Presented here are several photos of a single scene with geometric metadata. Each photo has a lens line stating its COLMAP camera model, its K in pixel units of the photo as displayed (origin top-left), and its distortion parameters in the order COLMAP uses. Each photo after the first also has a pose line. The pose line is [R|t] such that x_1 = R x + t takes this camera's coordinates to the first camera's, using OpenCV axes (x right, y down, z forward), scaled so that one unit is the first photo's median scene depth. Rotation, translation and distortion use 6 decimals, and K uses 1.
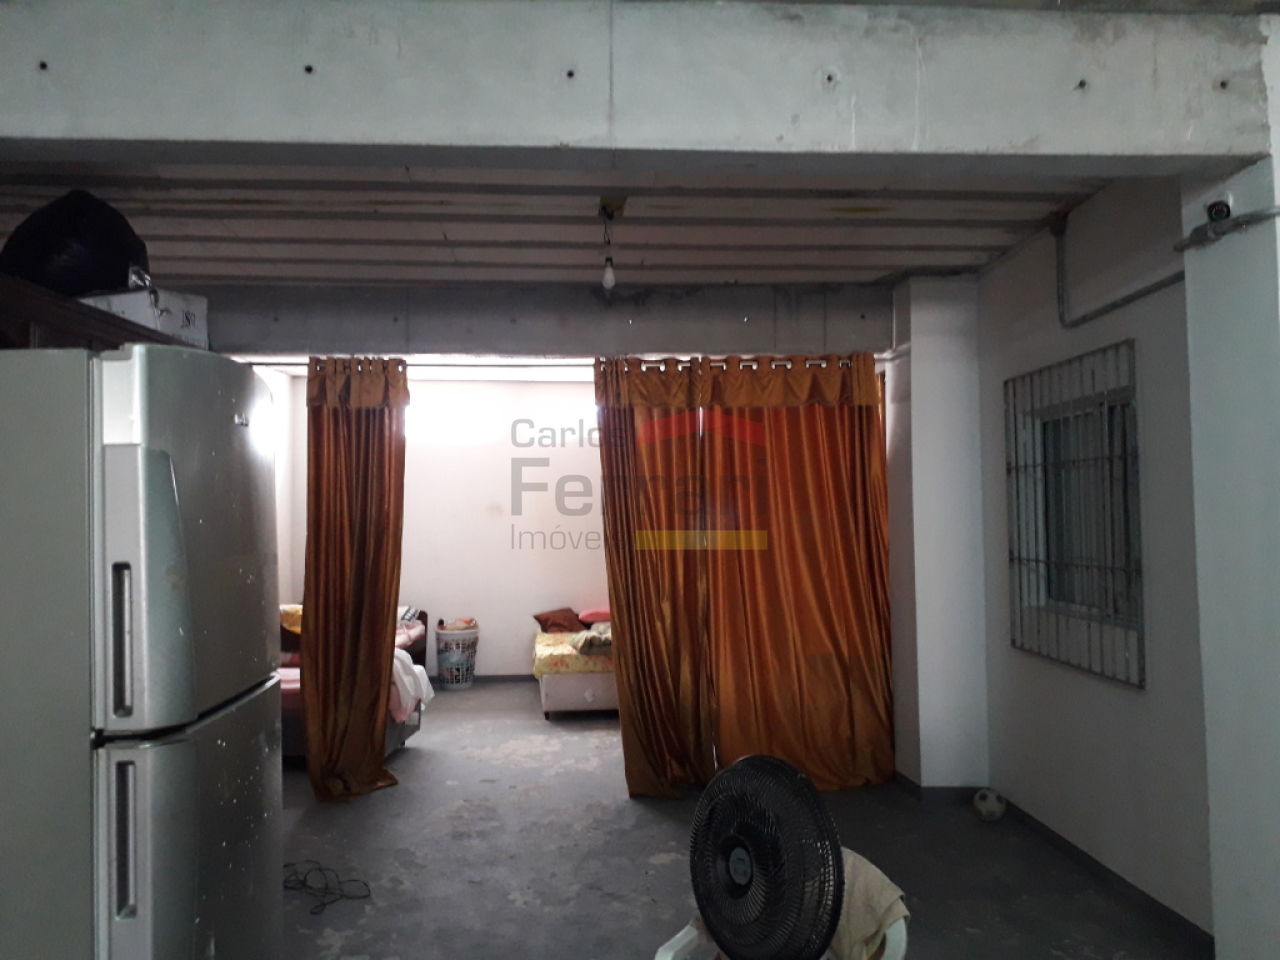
lens RADIAL K [[1001.1, 0, 637.9], [0, 1001.1, 480.1], [0, 0, 1]] dist [0.049411, -0.094976]
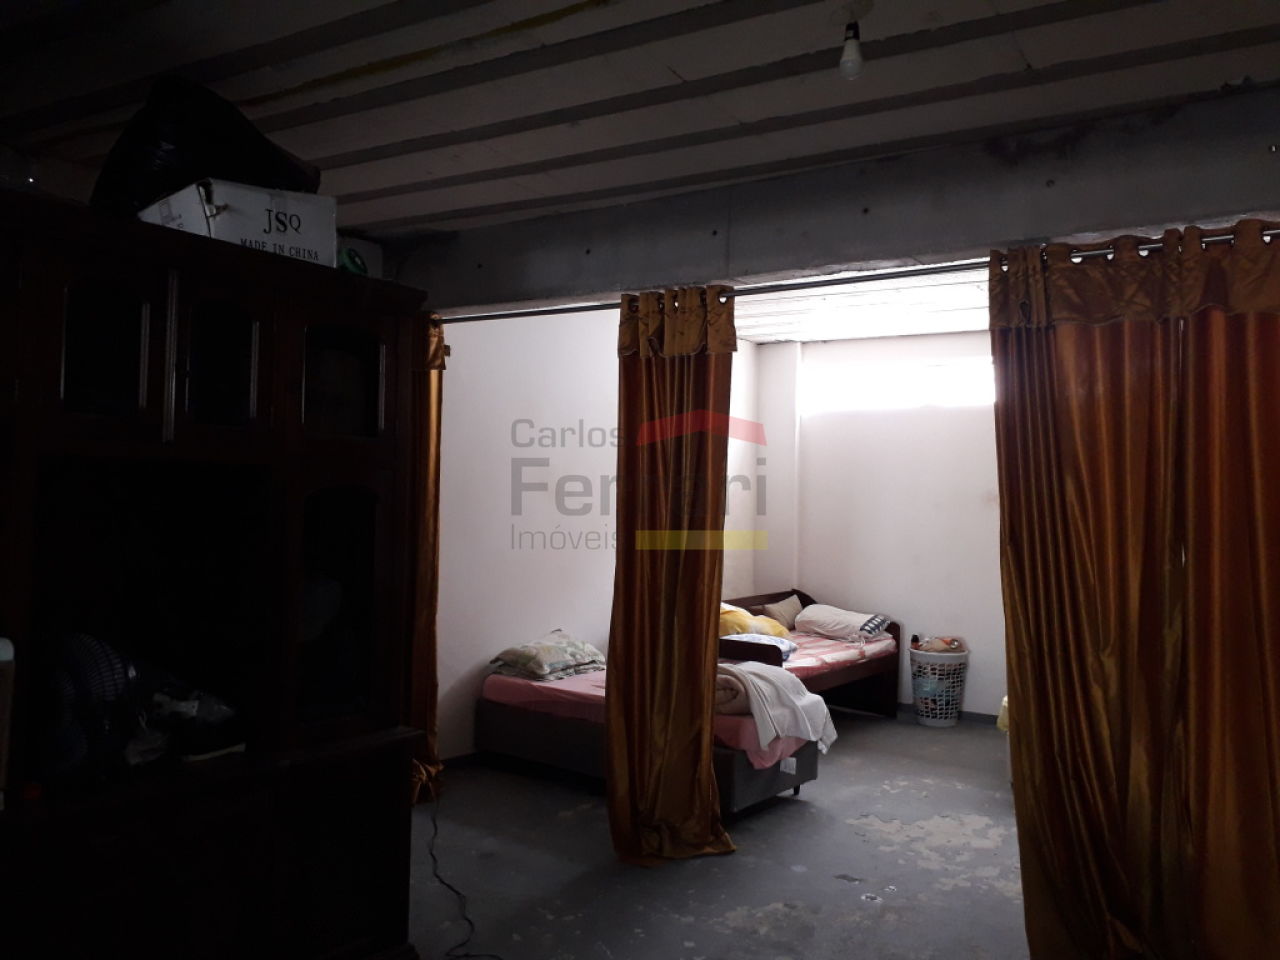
lens RADIAL K [[1001.1, 0, 648.6], [0, 1001.1, 478.9], [0, 0, 1]] dist [0.049411, -0.094976]
pose [[0.815889, 0.010561, -0.578112, 0.147250], [-0.008183, 0.999944, 0.006719, 0.017367], [0.578150, -0.000751, 0.815930, 0.361169]]
